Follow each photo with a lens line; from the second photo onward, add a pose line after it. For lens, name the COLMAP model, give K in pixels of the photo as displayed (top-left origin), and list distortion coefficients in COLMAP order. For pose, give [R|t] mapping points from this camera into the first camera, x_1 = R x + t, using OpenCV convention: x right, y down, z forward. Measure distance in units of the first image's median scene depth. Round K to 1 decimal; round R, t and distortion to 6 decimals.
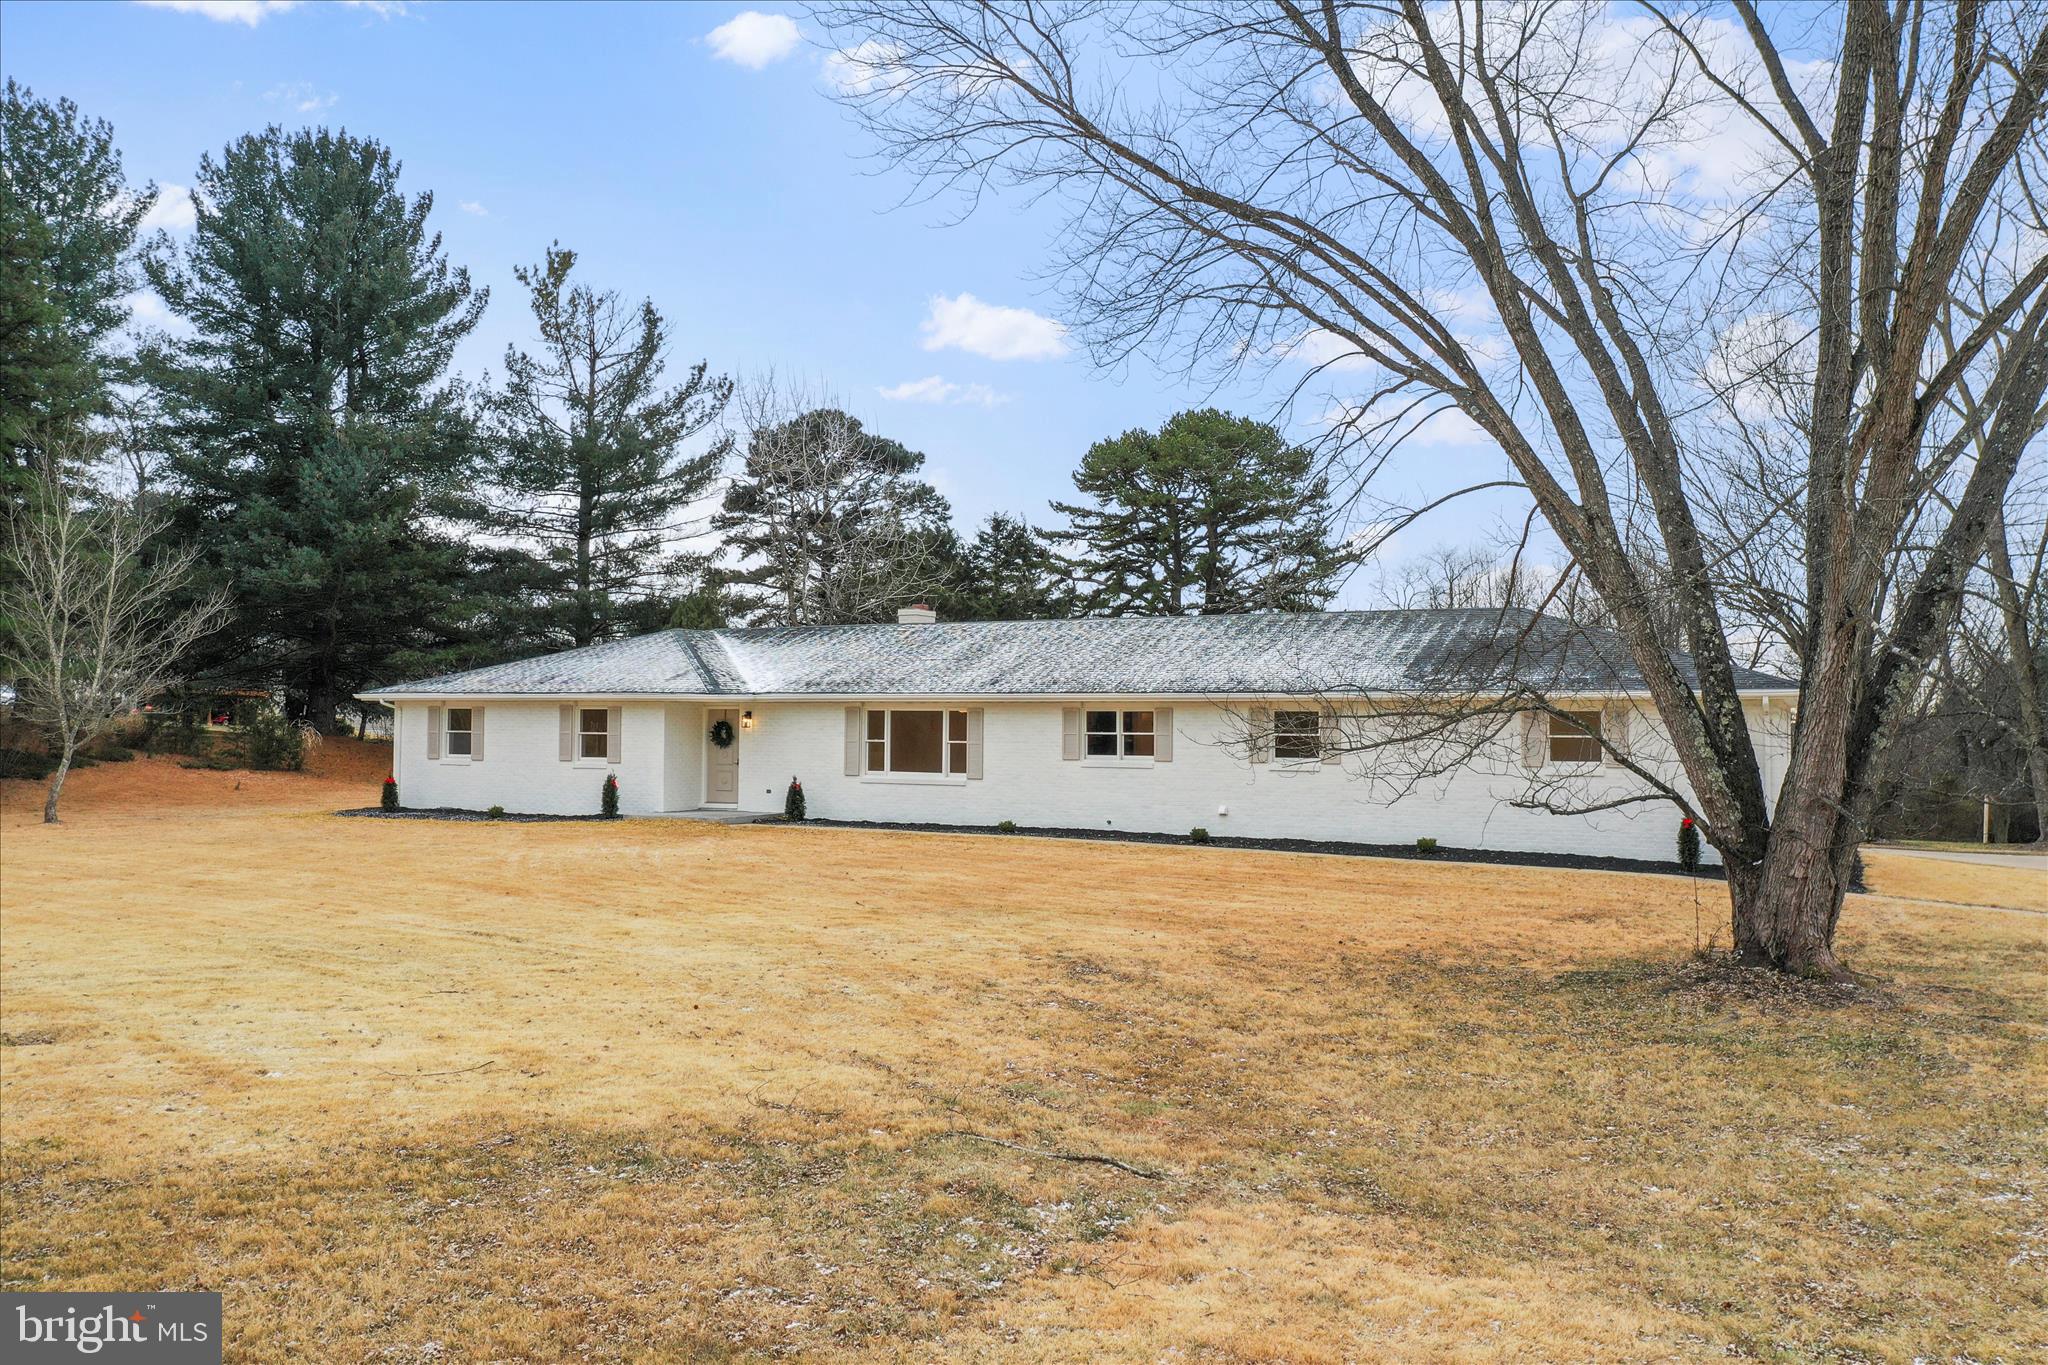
lens RADIAL K [[1597.1, 0, 1024.0], [0, 1597.1, 682.5], [0, 0, 1]] dist [-0.008574, -0.007776]
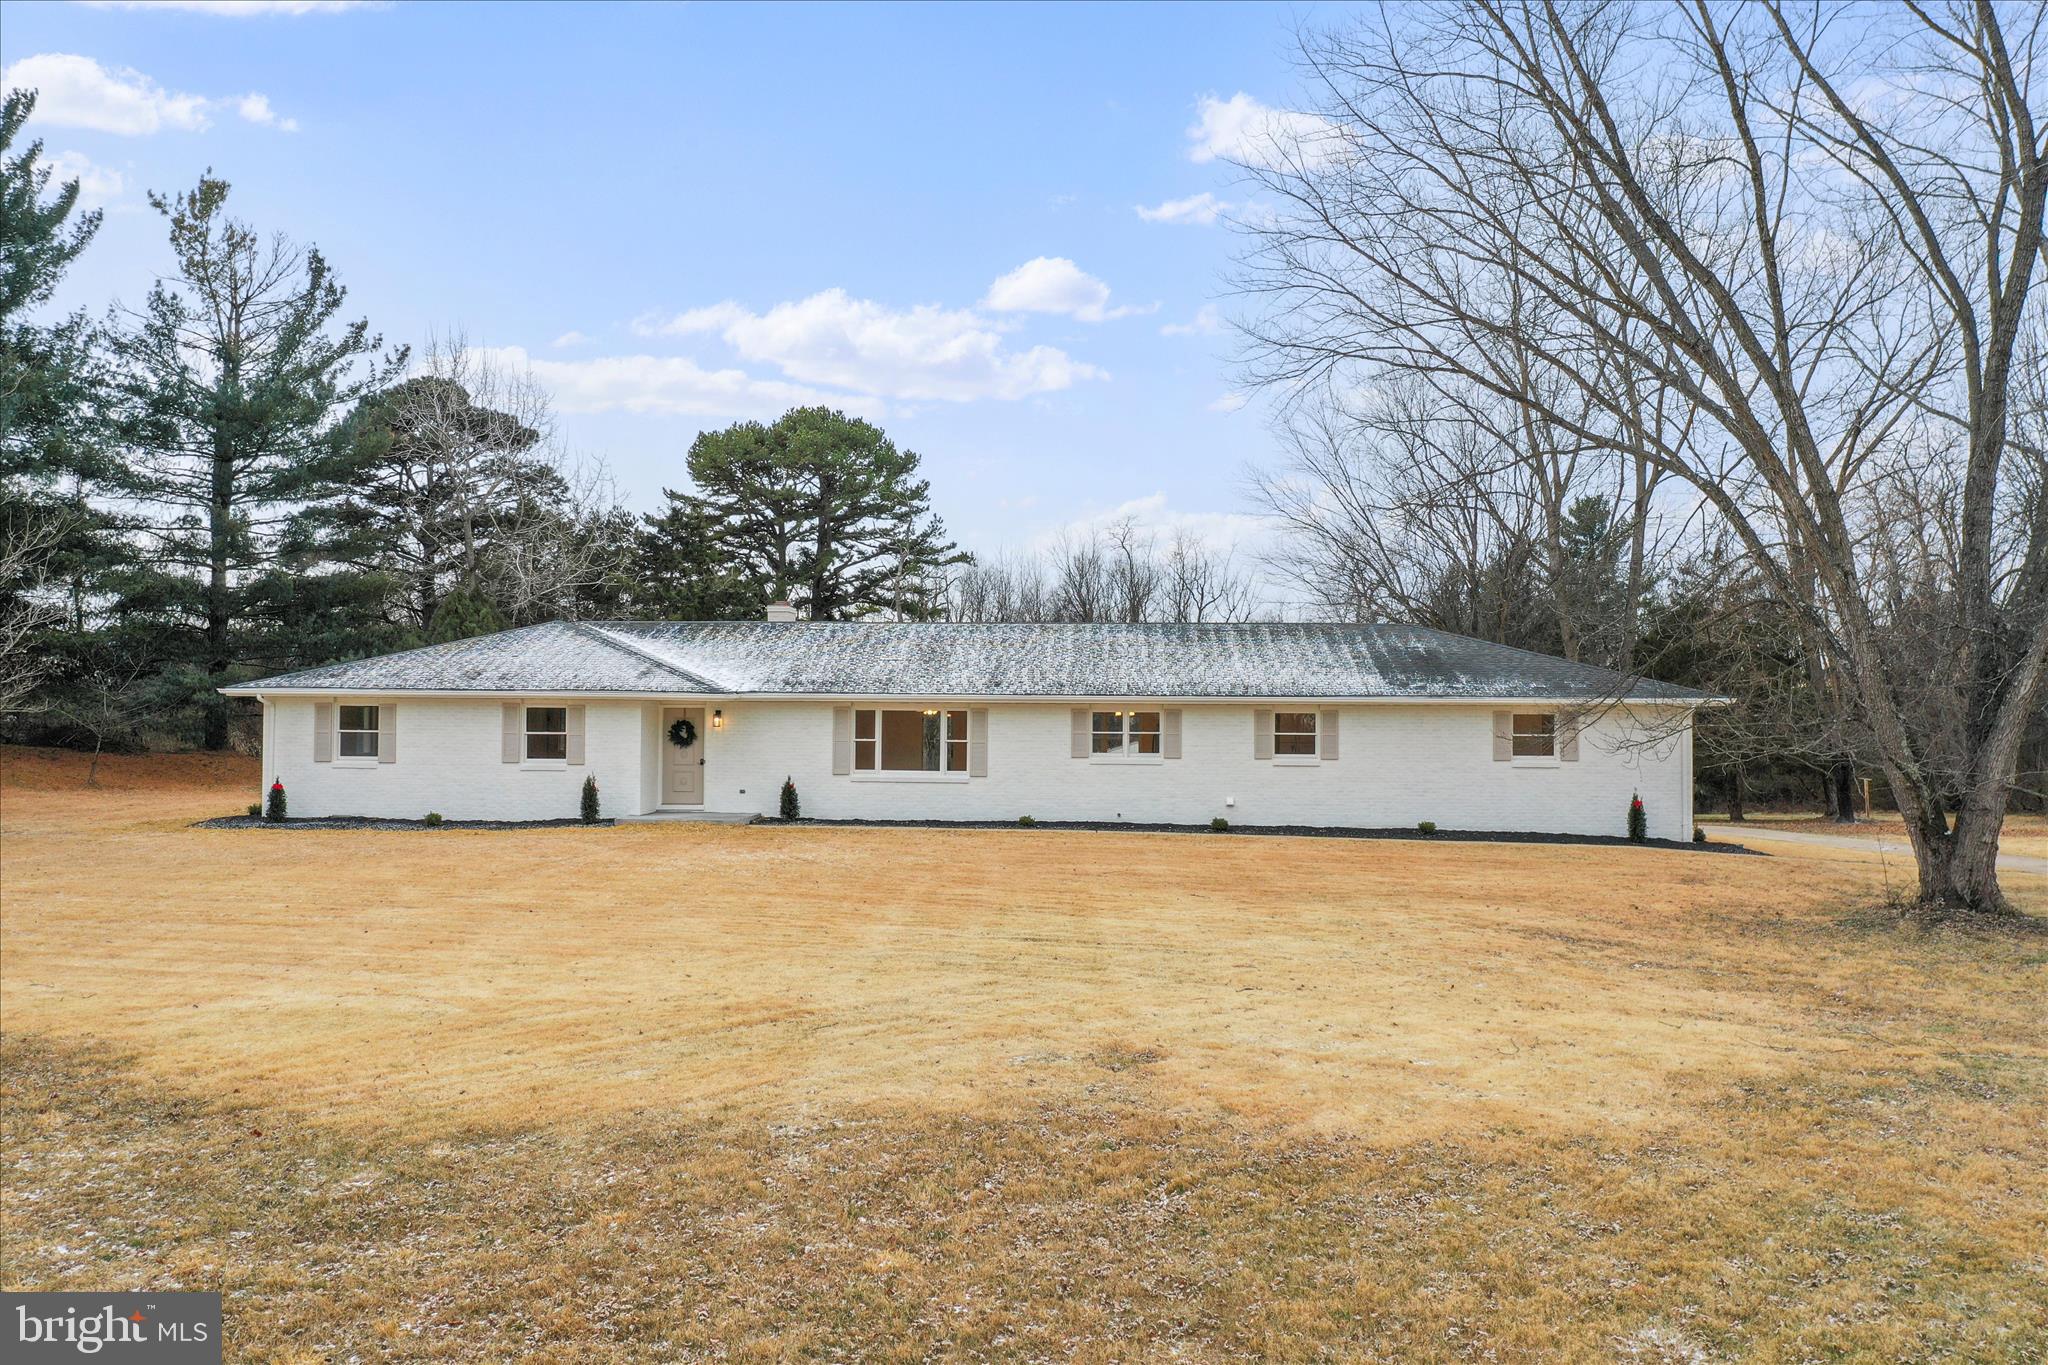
lens RADIAL K [[1597.1, 0, 1024.0], [0, 1597.1, 682.5], [0, 0, 1]] dist [-0.008574, -0.007776]
pose [[0.920468, 0.008995, 0.390714, -0.383776], [-0.012054, 0.999913, 0.005376, -0.006516], [-0.390631, -0.009658, 0.920496, 0.026946]]
